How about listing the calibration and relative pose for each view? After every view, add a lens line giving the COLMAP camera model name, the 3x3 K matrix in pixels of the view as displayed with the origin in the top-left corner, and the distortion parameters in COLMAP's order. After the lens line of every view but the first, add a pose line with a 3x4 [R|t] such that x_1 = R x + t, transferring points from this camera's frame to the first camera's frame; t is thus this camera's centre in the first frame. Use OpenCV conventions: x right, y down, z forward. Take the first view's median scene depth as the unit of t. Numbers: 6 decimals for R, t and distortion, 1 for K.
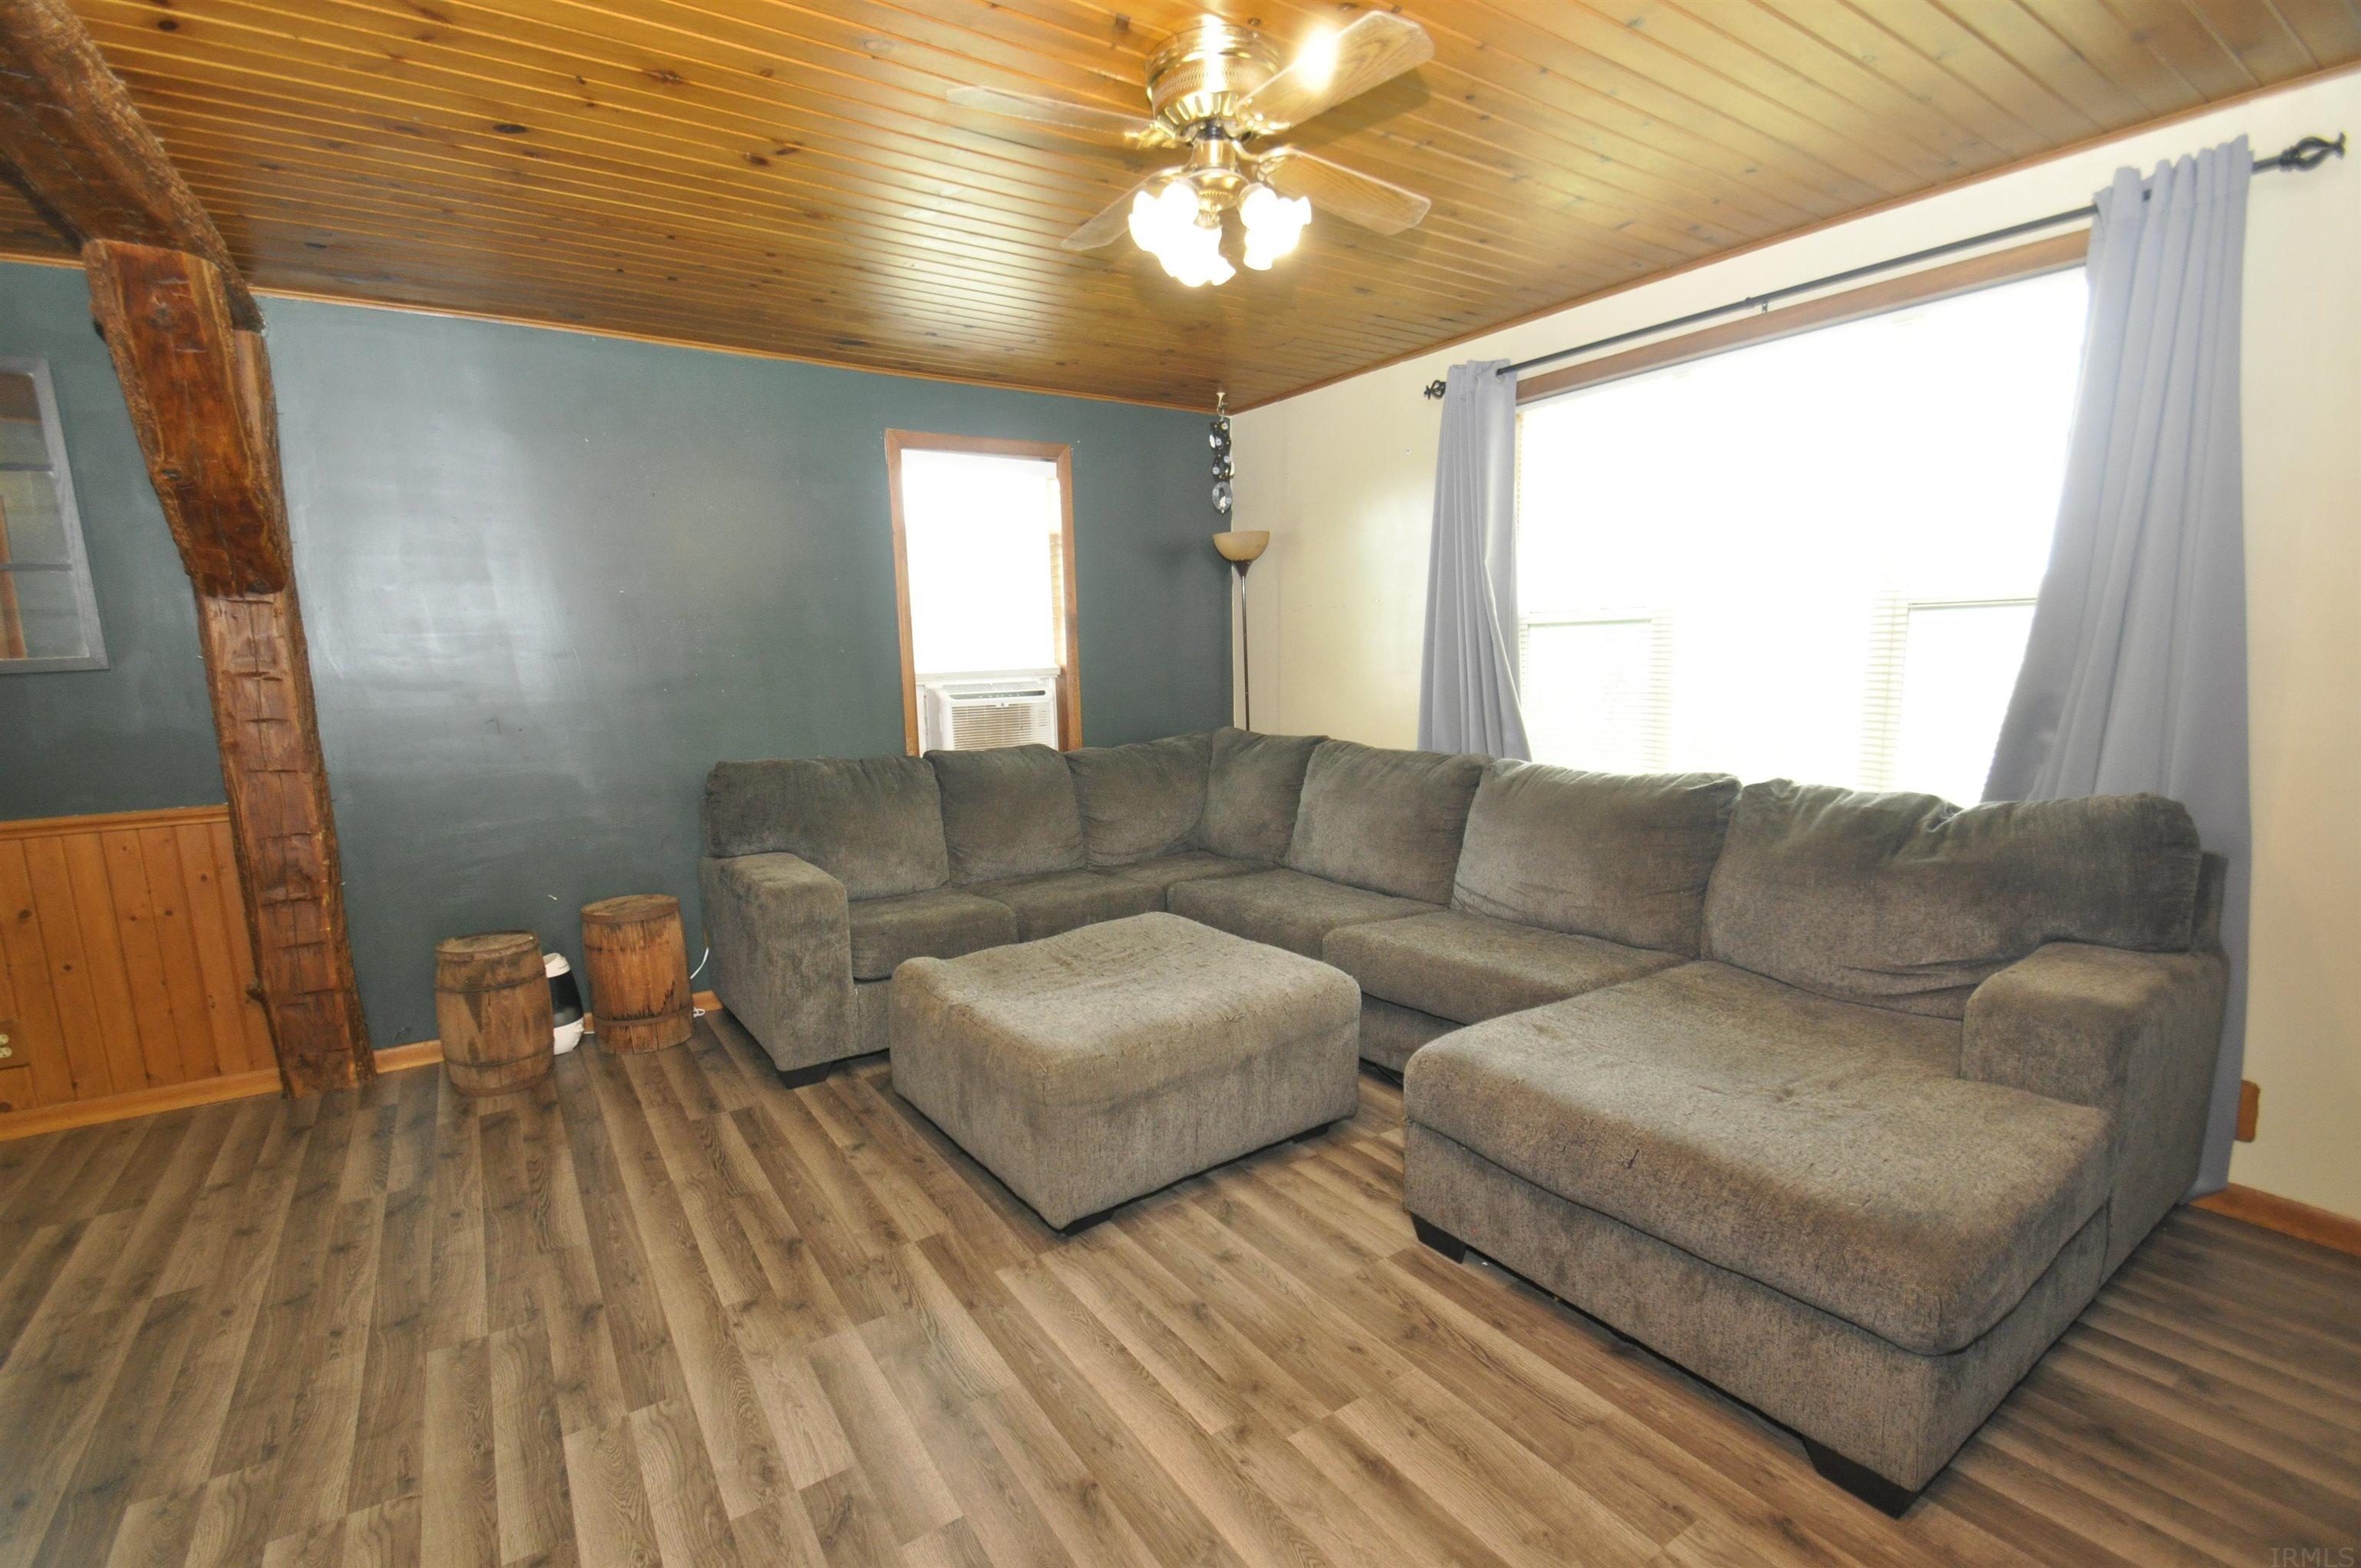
lens RADIAL K [[1041.3, 0, 1140.4], [0, 1041.3, 794.1], [0, 0, 1]] dist [0.009216, -0.014467]
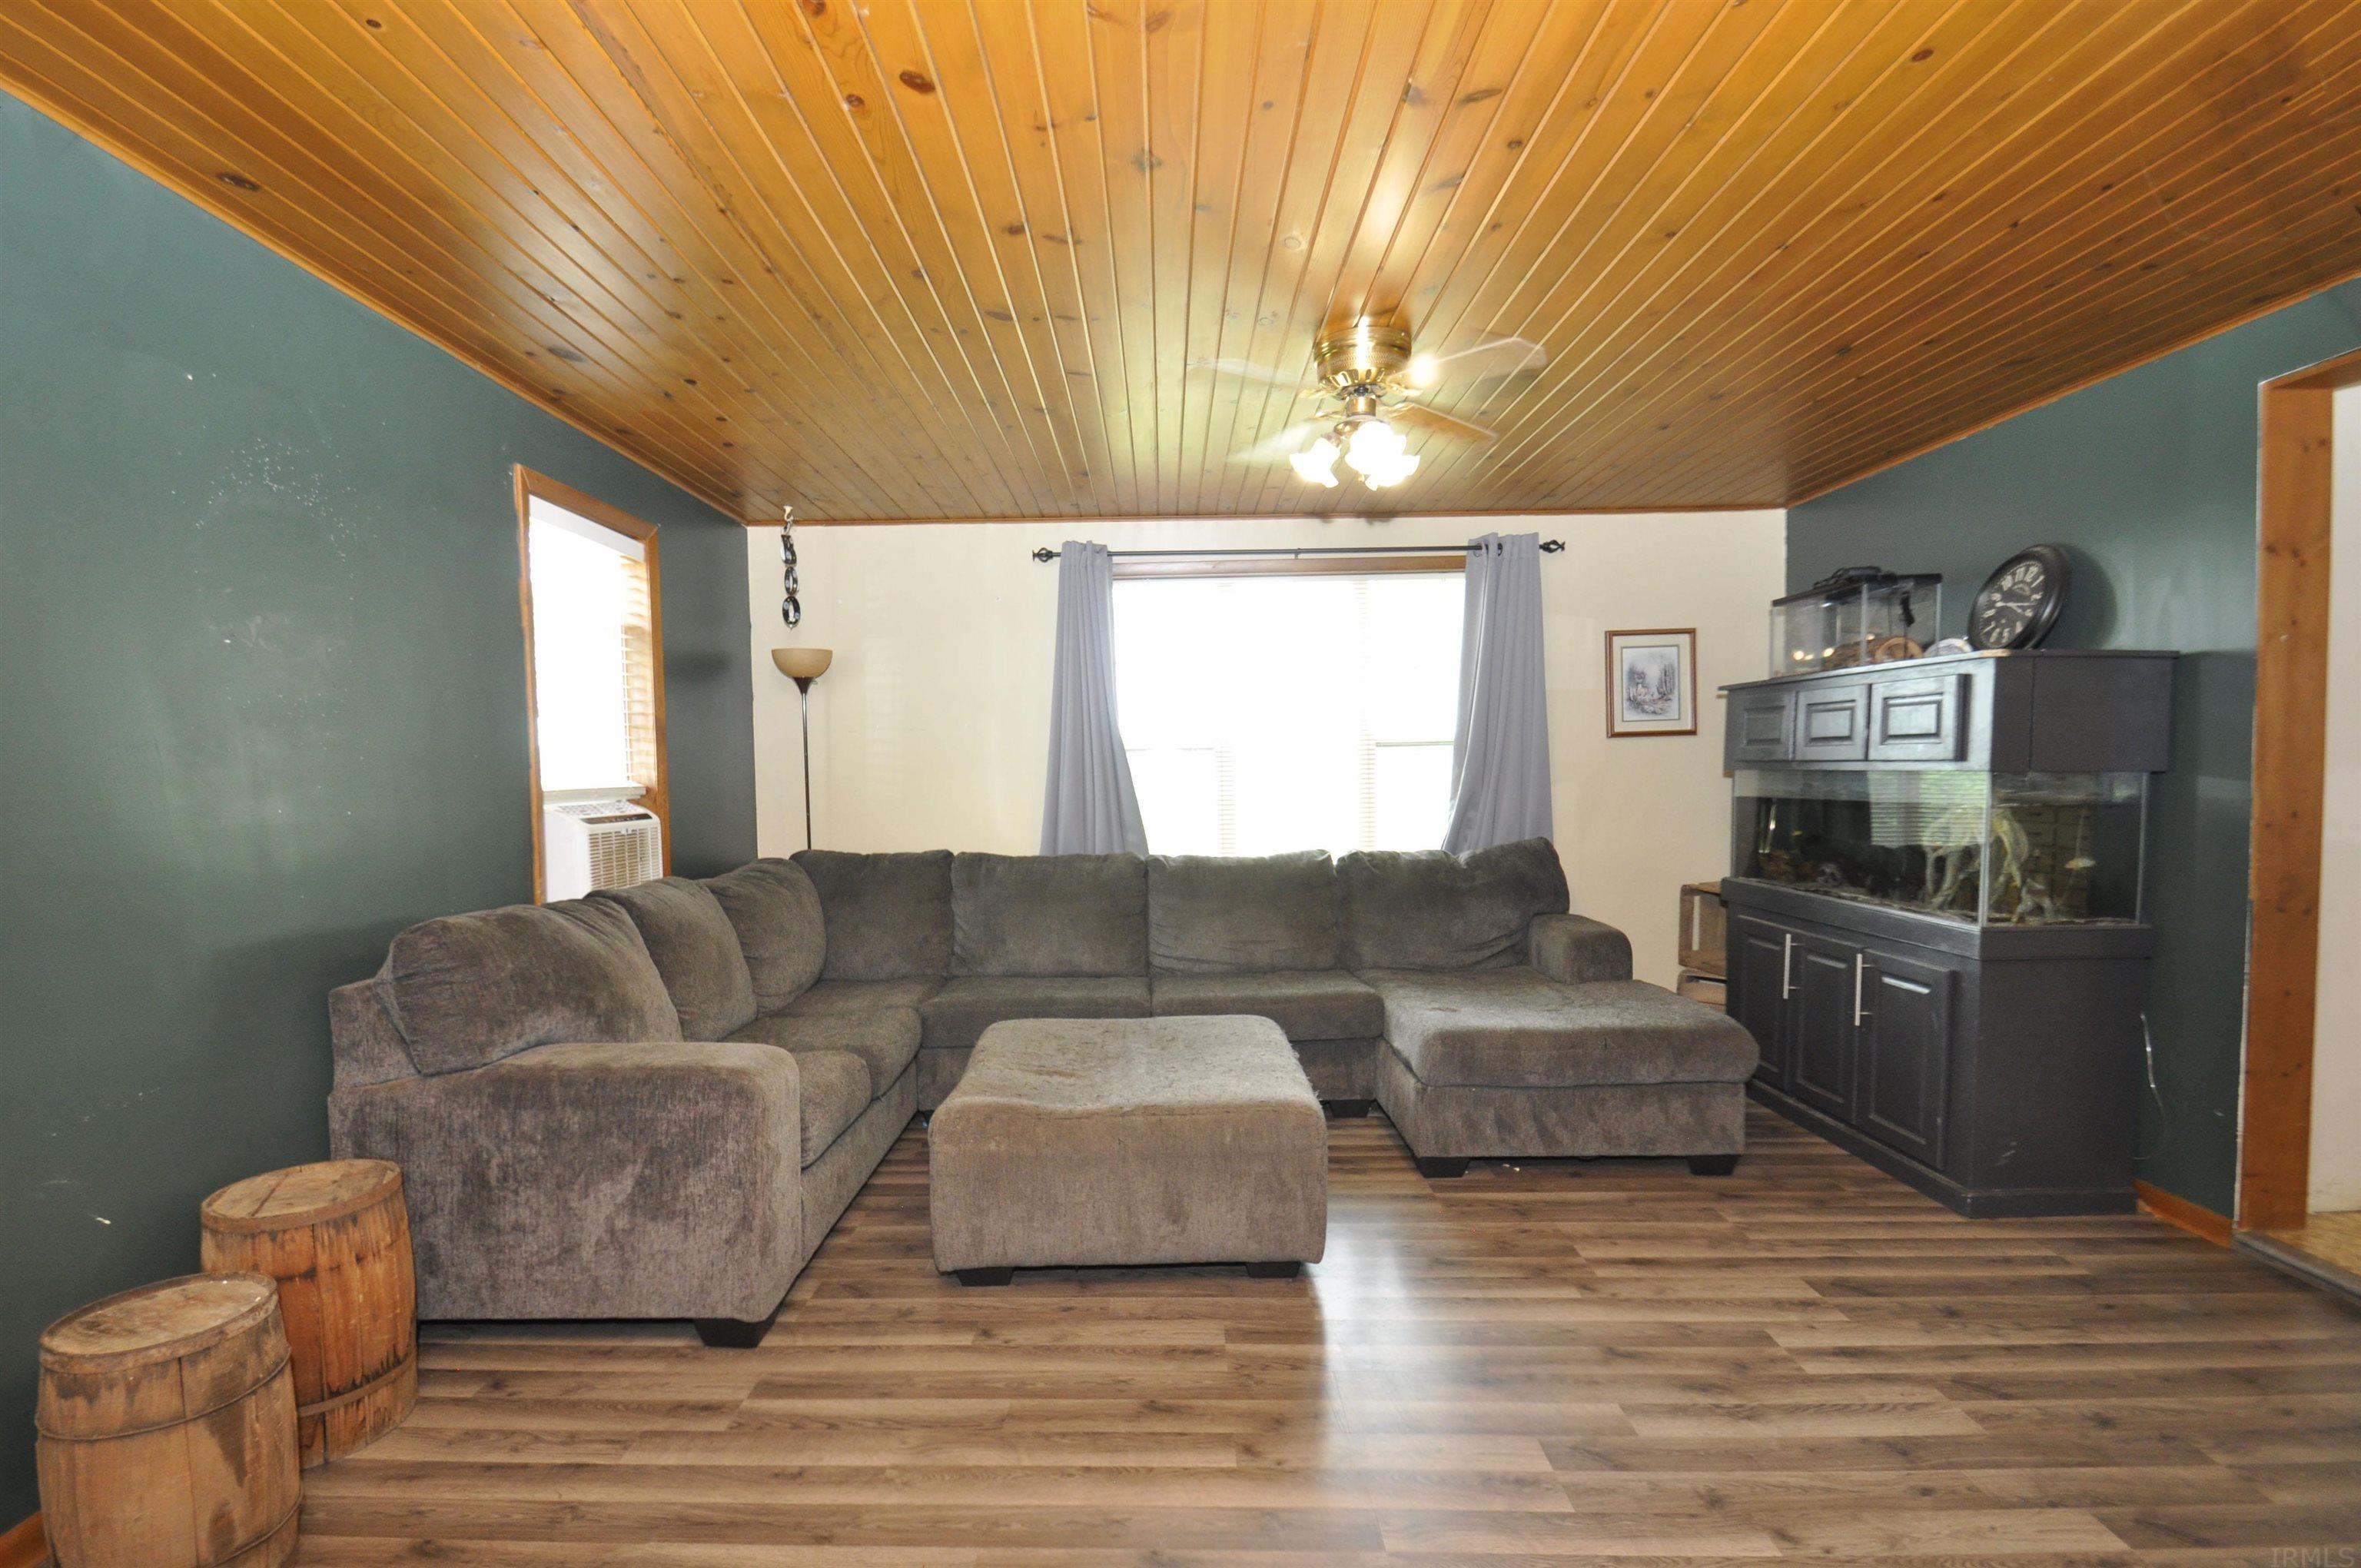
lens RADIAL K [[1041.3, 0, 1140.4], [0, 1041.3, 794.1], [0, 0, 1]] dist [0.009216, -0.014467]
pose [[0.570801, -0.002159, 0.821086, -0.851390], [0.112077, 0.990842, -0.075308, -0.014613], [-0.813404, 0.135011, 0.565815, 0.350504]]
